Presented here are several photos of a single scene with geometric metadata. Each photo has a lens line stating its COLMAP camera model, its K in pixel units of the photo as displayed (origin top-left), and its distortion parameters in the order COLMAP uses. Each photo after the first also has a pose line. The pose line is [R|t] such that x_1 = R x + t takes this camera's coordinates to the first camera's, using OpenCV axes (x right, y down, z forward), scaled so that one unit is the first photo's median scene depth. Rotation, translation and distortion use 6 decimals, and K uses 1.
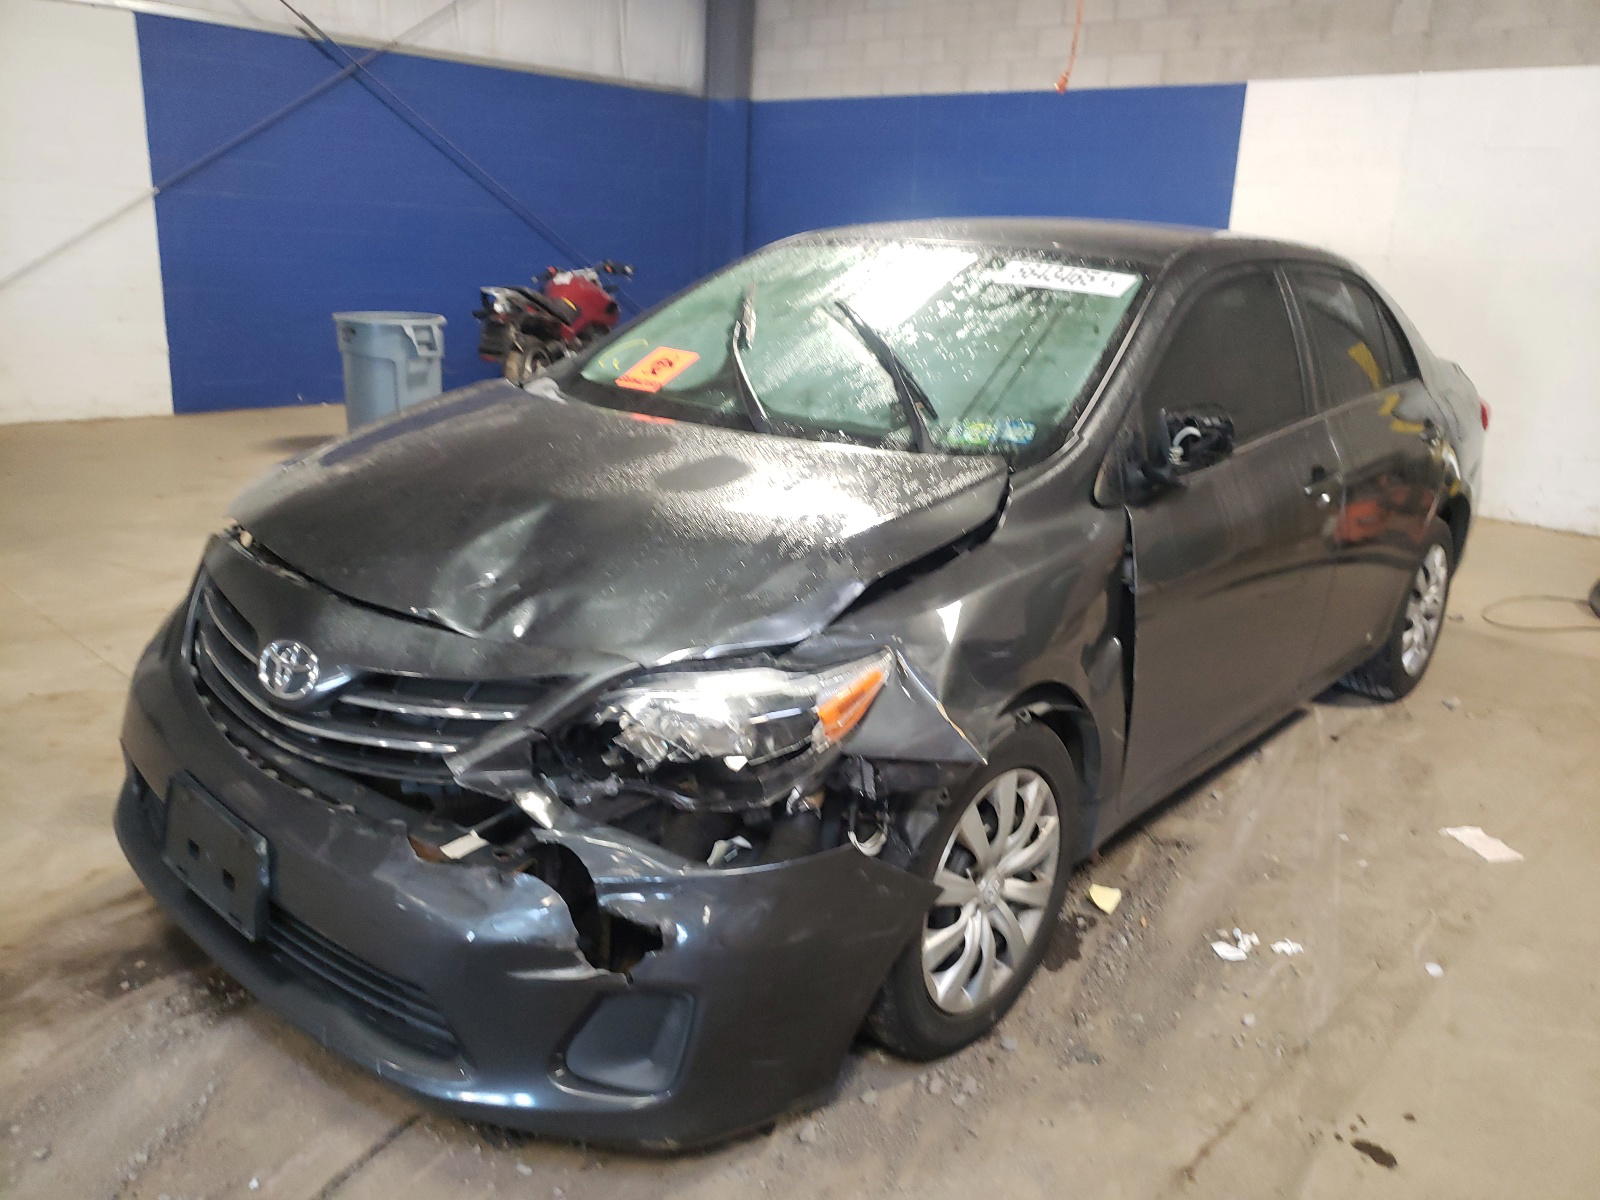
lens RADIAL K [[1237.5, 0, 800.0], [0, 1237.5, 600.0], [0, 0, 1]] dist [0.006494, 0.006741]
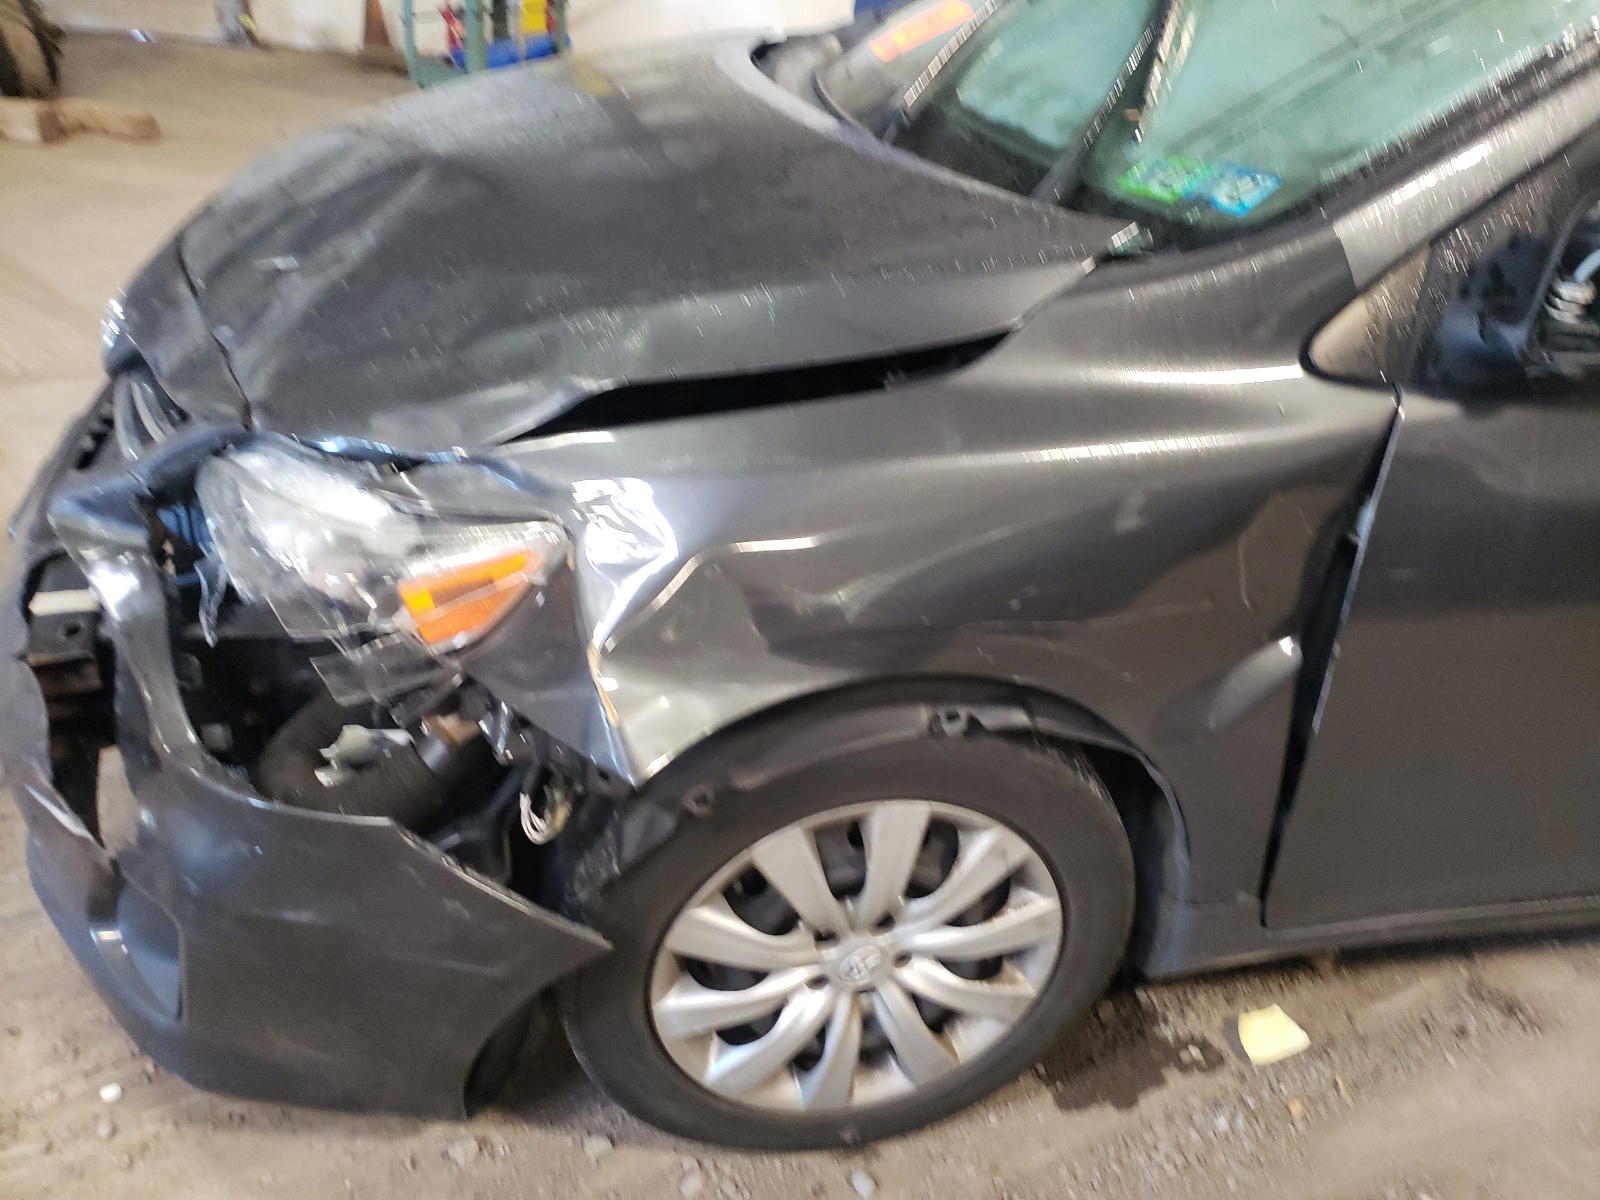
lens RADIAL K [[1237.5, 0, 800.0], [0, 1237.5, 600.0], [0, 0, 1]] dist [0.006494, 0.006741]
pose [[0.803098, 0.335276, -0.492568, 0.353701], [-0.225998, 0.936297, 0.268835, -0.078699], [0.551324, -0.104582, 0.827711, 0.498165]]
